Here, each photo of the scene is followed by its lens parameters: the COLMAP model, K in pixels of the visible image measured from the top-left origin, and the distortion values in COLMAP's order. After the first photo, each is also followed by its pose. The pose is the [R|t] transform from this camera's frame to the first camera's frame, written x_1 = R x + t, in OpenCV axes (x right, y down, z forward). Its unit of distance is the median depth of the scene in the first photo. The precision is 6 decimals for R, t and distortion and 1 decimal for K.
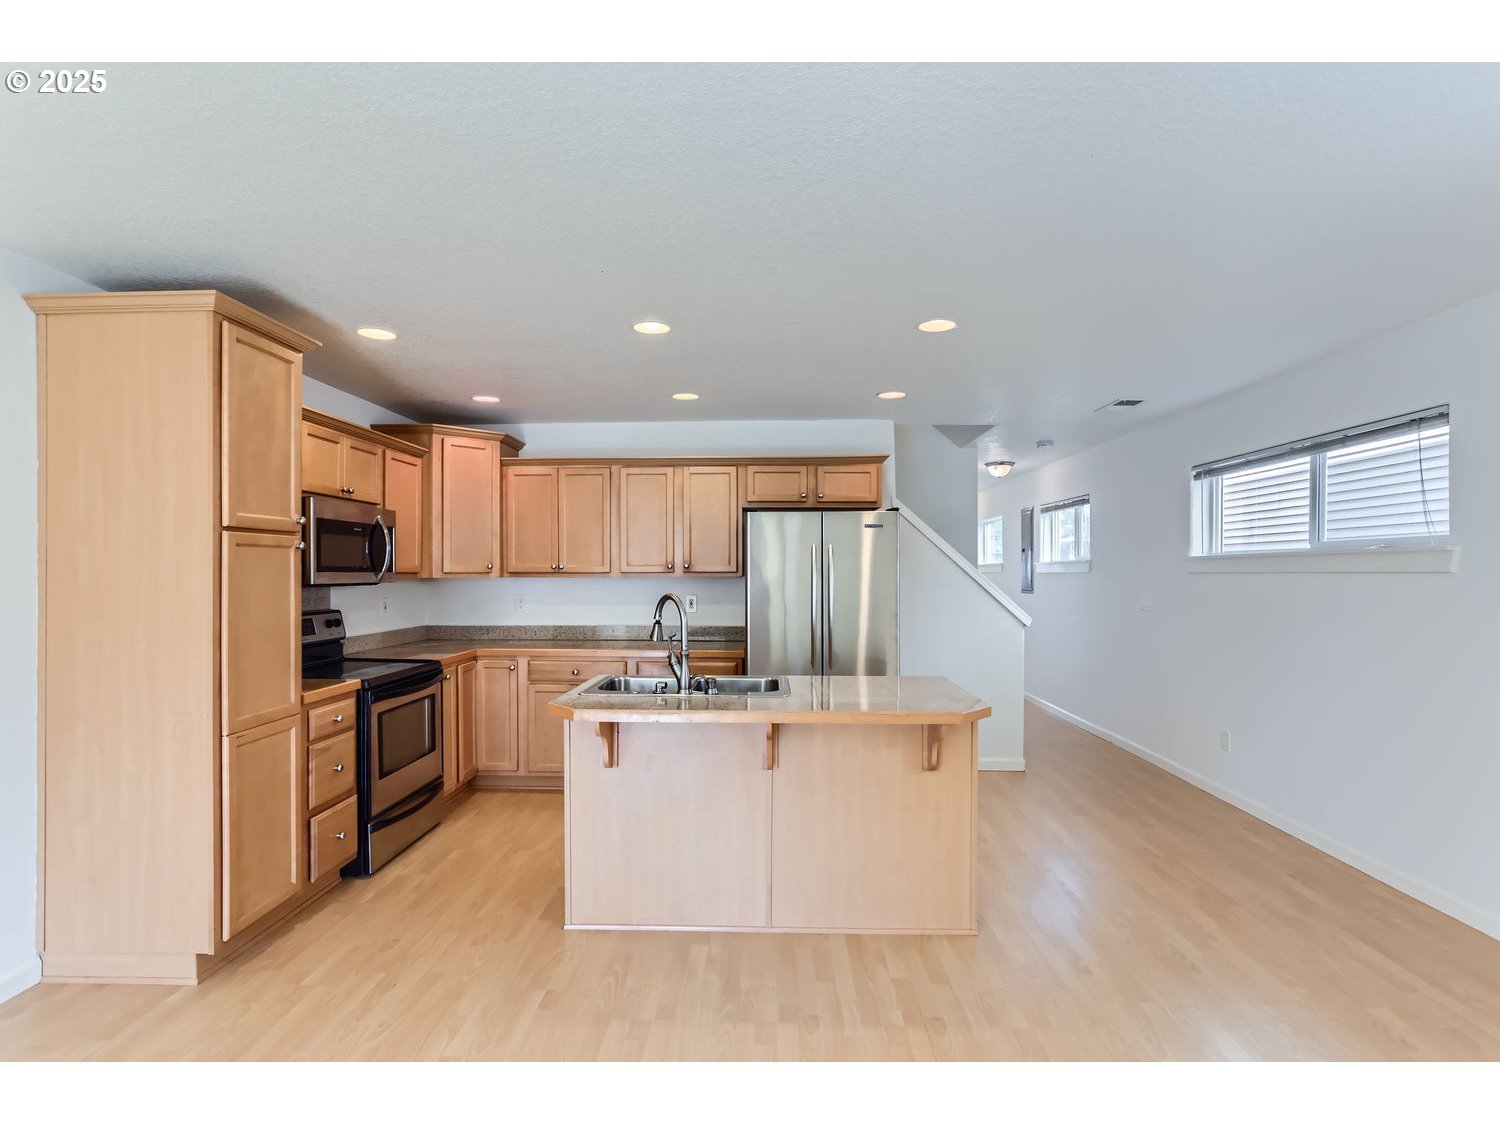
lens RADIAL K [[725.1, 0, 746.5], [0, 725.1, 571.5], [0, 0, 1]] dist [-0.027086, 0.017943]
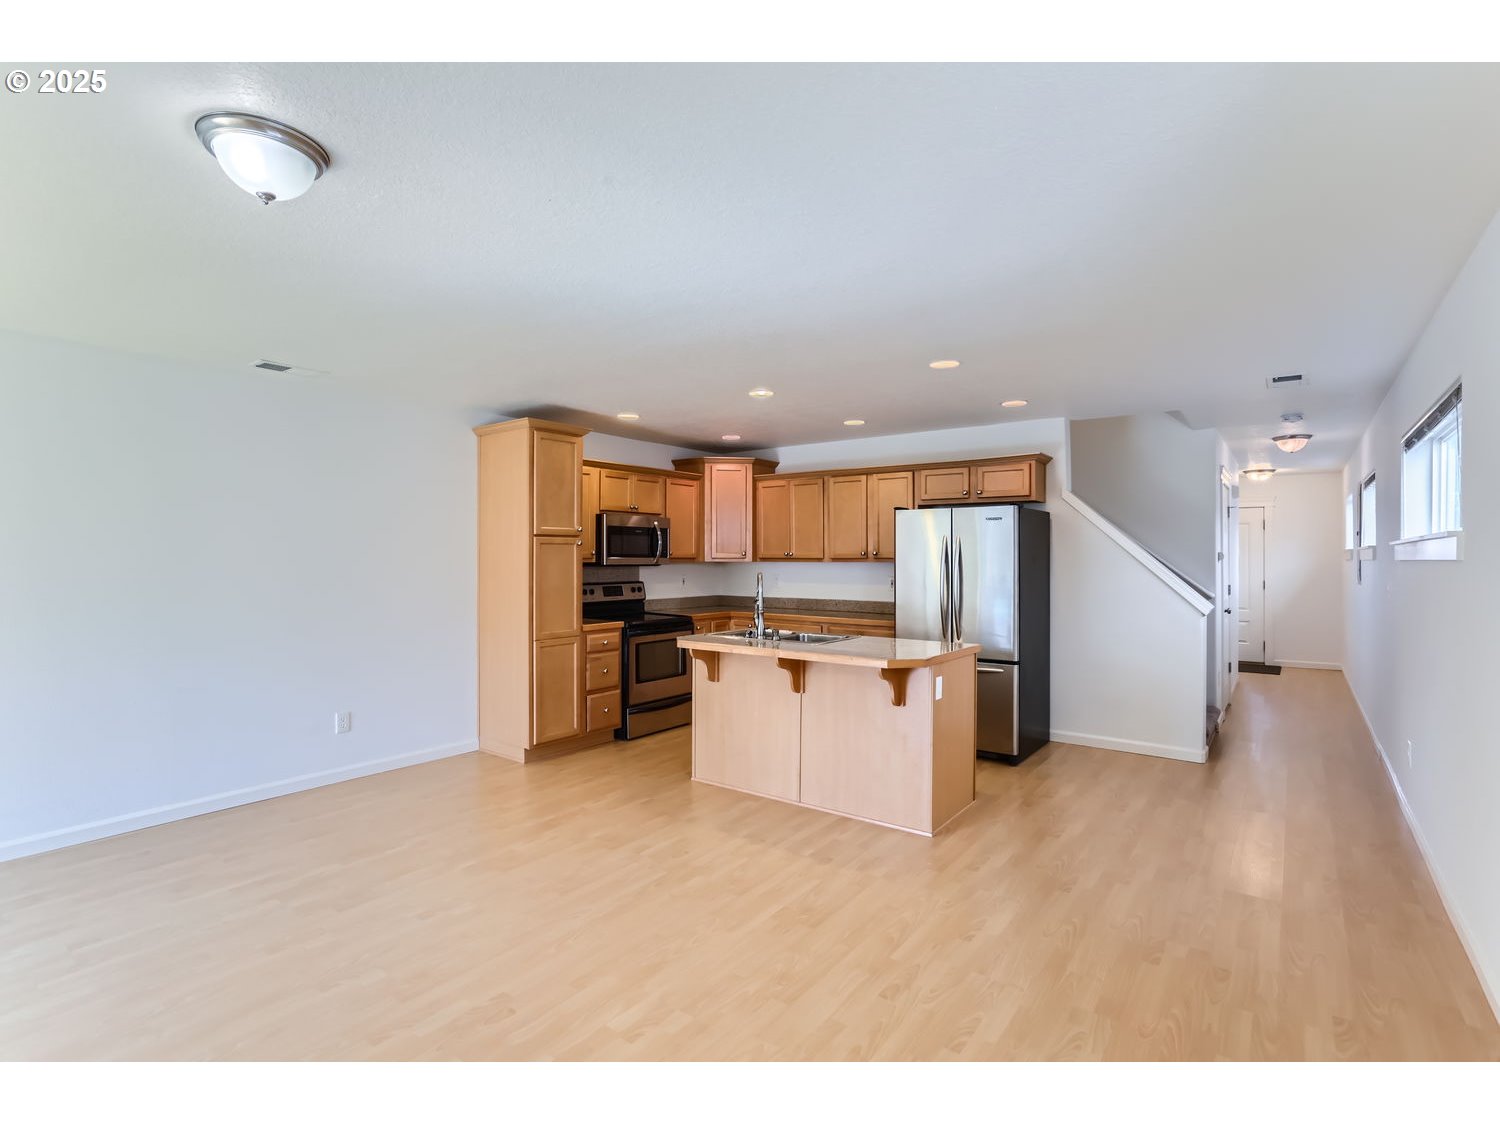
lens RADIAL K [[725.1, 0, 752.1], [0, 725.1, 555.0], [0, 0, 1]] dist [-0.027086, 0.017943]
pose [[0.822800, -0.000097, -0.568331, 0.580572], [-0.001951, 0.999994, -0.002994, -0.000927], [0.568328, 0.003572, 0.822794, -0.190703]]
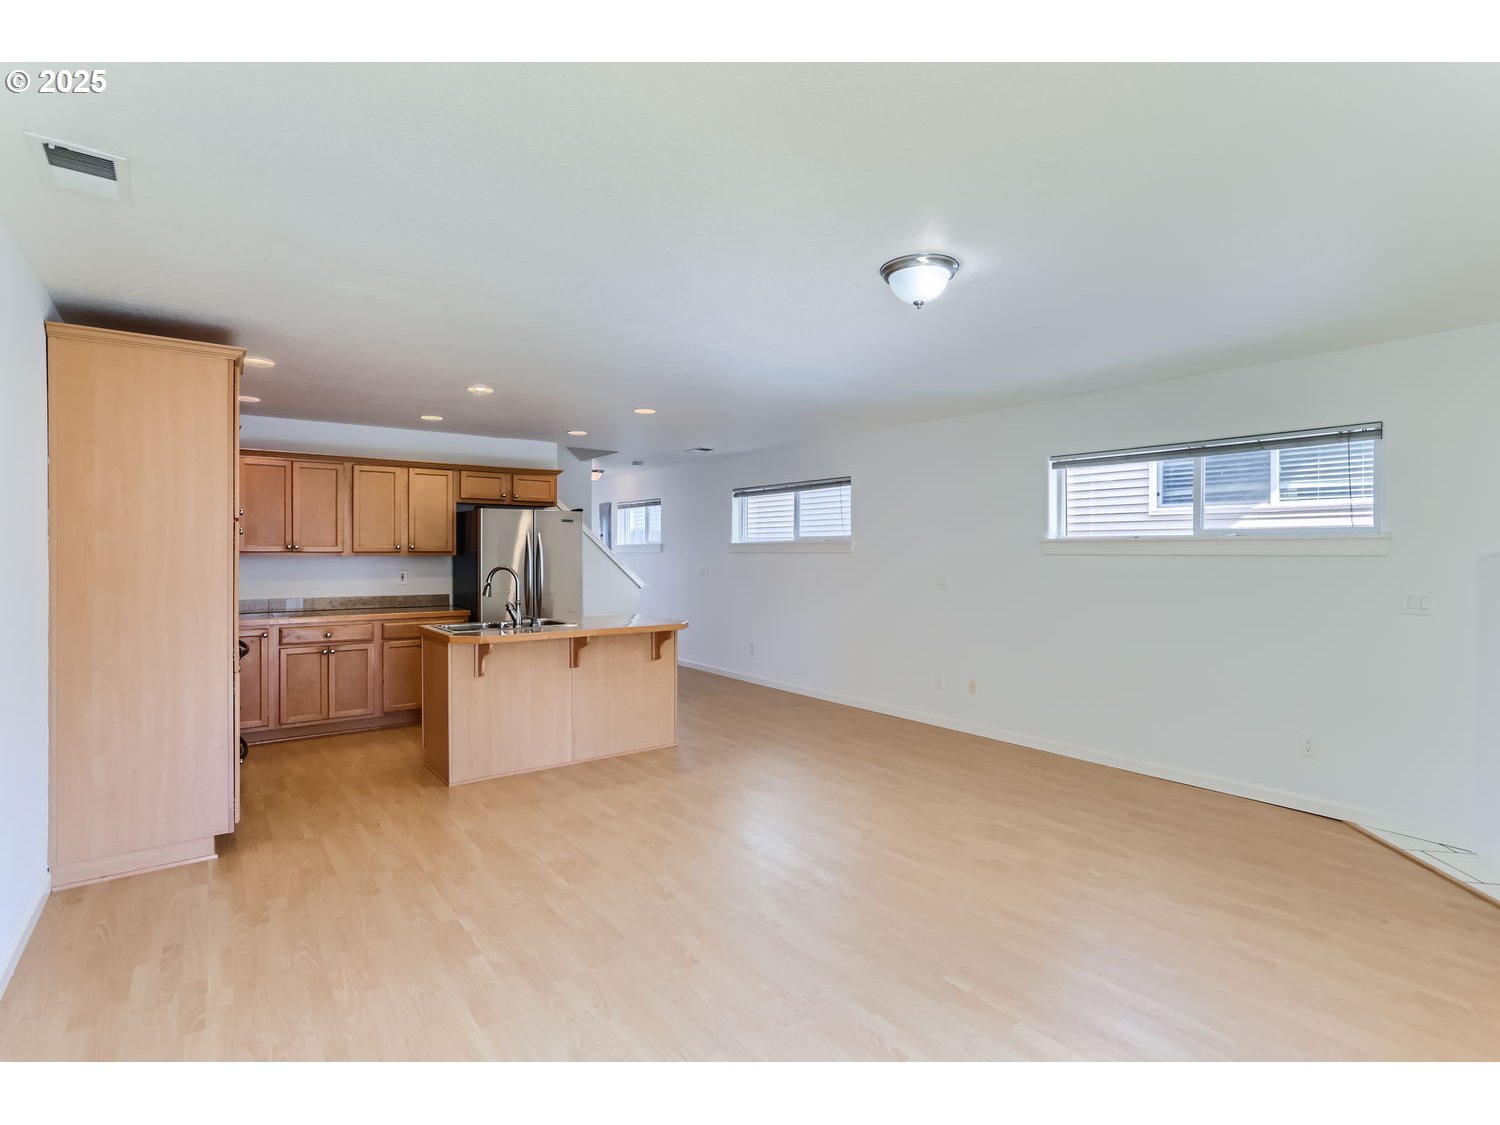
lens RADIAL K [[725.1, 0, 740.0], [0, 725.1, 554.6], [0, 0, 1]] dist [-0.027086, 0.017943]
pose [[0.782685, 0.000039, 0.622418, -0.536817], [-0.002957, 0.999989, 0.003656, -0.000585], [-0.622411, -0.004702, 0.782676, -0.424617]]
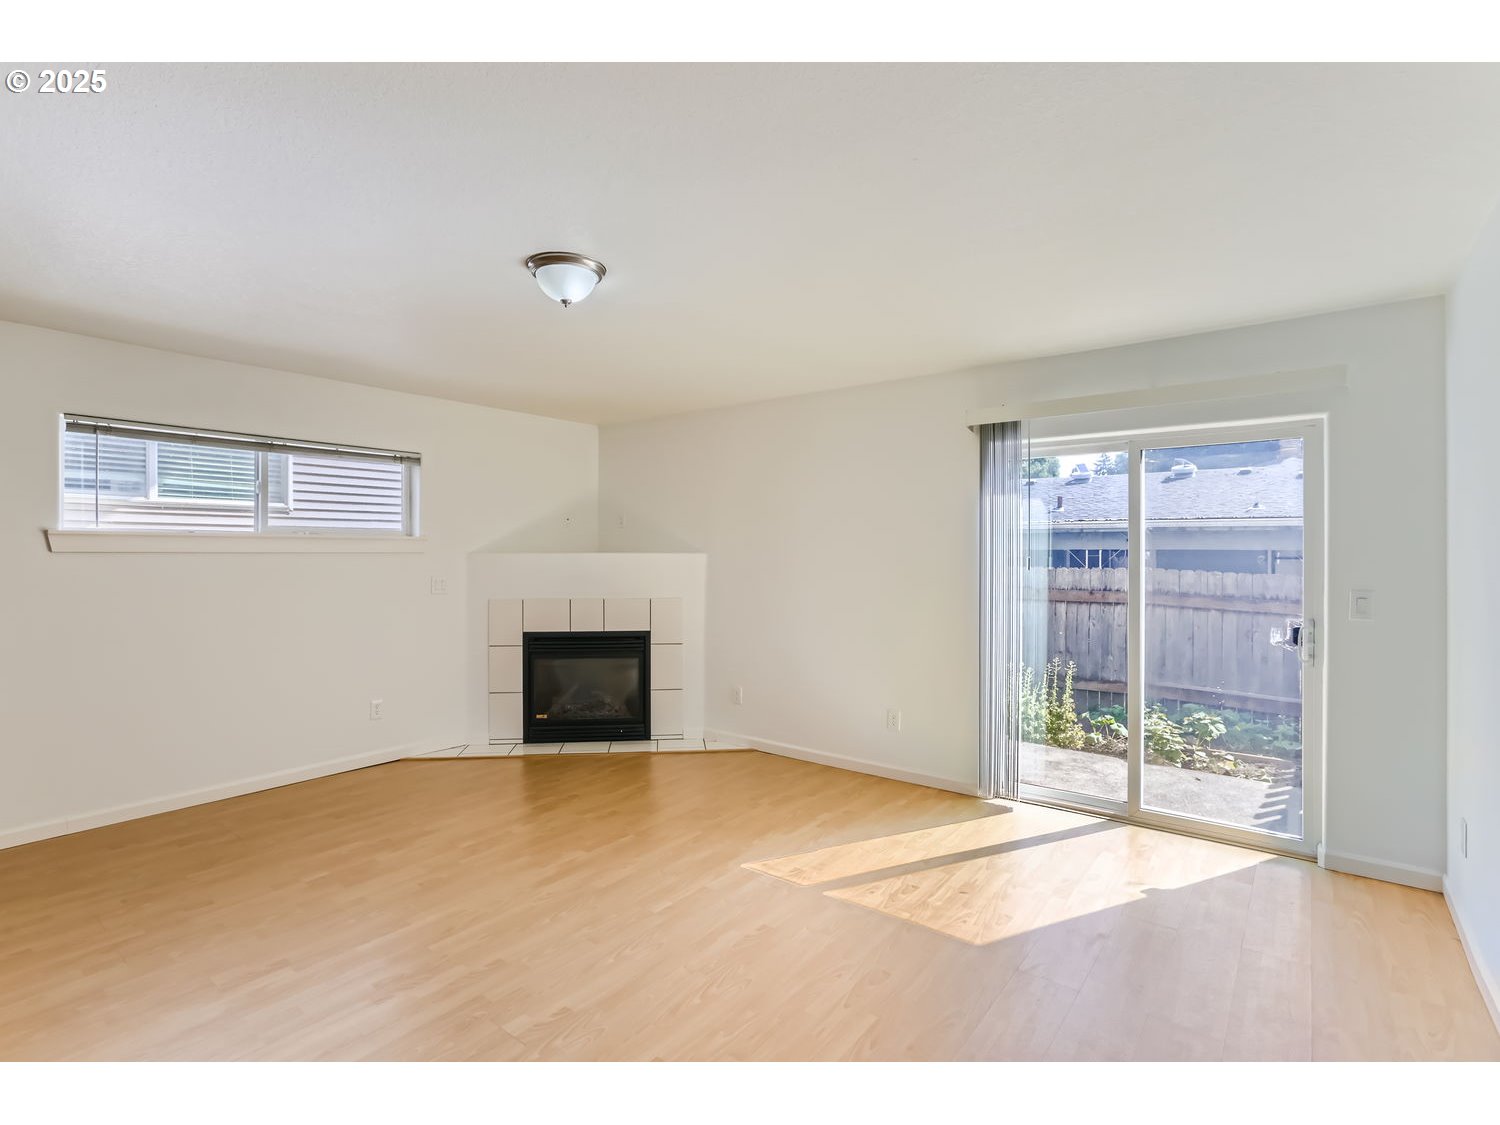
lens RADIAL K [[725.1, 0, 753.3], [0, 725.1, 559.0], [0, 0, 1]] dist [-0.027086, 0.017943]
pose [[-0.802875, -0.005787, 0.596119, -0.514767], [-0.000521, 0.999959, 0.009005, 0.004391], [-0.596147, 0.006919, -0.802845, 1.555333]]
